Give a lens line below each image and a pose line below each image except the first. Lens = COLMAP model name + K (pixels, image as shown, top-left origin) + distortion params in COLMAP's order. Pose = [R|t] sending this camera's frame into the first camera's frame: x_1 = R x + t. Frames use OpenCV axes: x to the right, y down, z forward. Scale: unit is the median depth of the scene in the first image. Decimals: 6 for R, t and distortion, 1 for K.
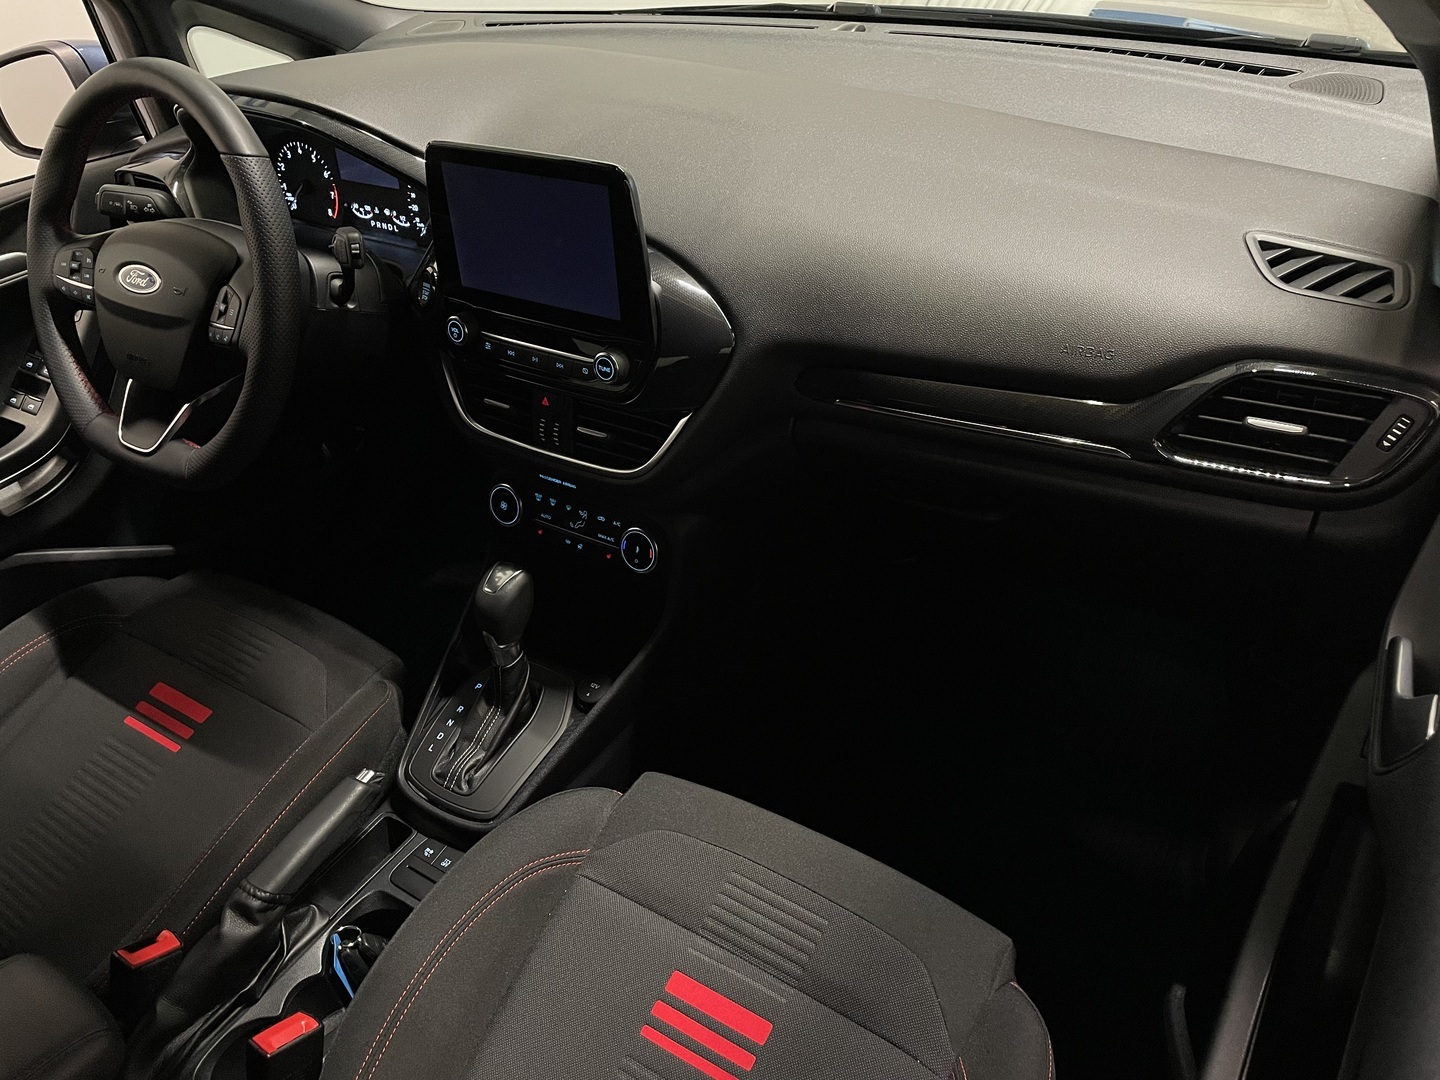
lens RADIAL K [[1079.4, 0, 723.3], [0, 1079.4, 521.1], [0, 0, 1]] dist [0.084901, -0.117799]
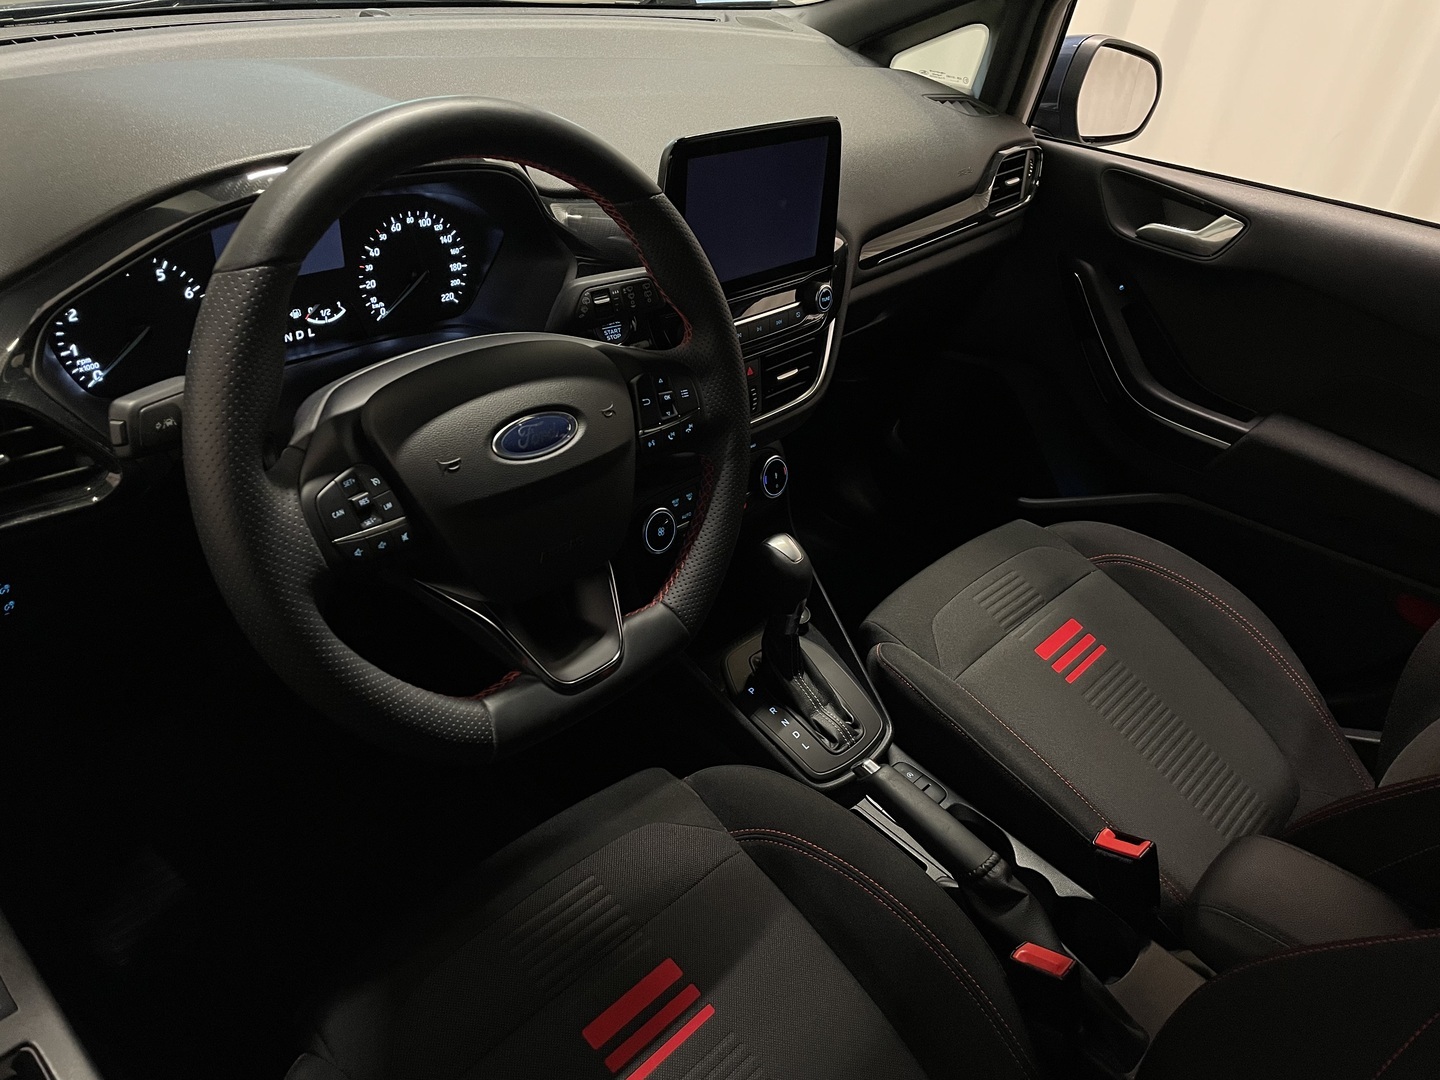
lens RADIAL K [[1079.4, 0, 723.3], [0, 1079.4, 521.1], [0, 0, 1]] dist [0.084901, -0.117799]
pose [[0.165328, -0.457931, 0.873479, -1.000411], [0.453930, 0.821612, 0.344821, -0.317476], [-0.875565, 0.339489, 0.343704, 0.630565]]
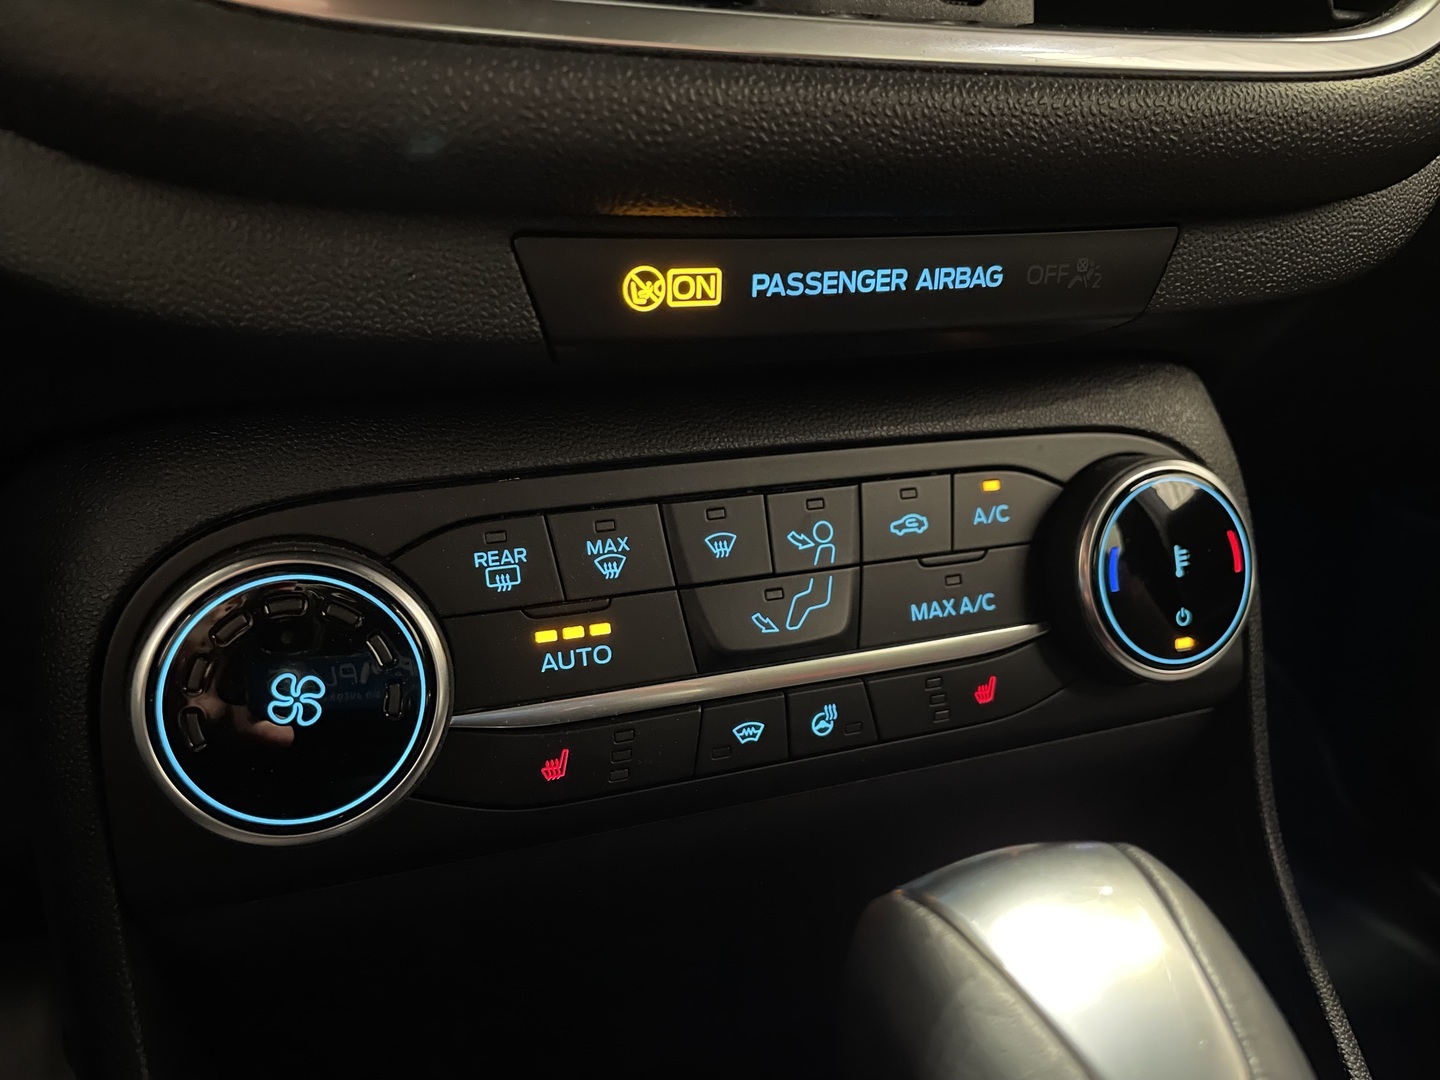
lens RADIAL K [[1079.4, 0, 723.3], [0, 1079.4, 521.1], [0, 0, 1]] dist [0.084901, -0.117799]
pose [[0.593924, -0.182310, 0.783592, -0.281329], [0.414018, 0.904378, -0.103393, 0.003391], [-0.689814, 0.385829, 0.612612, 0.856875]]
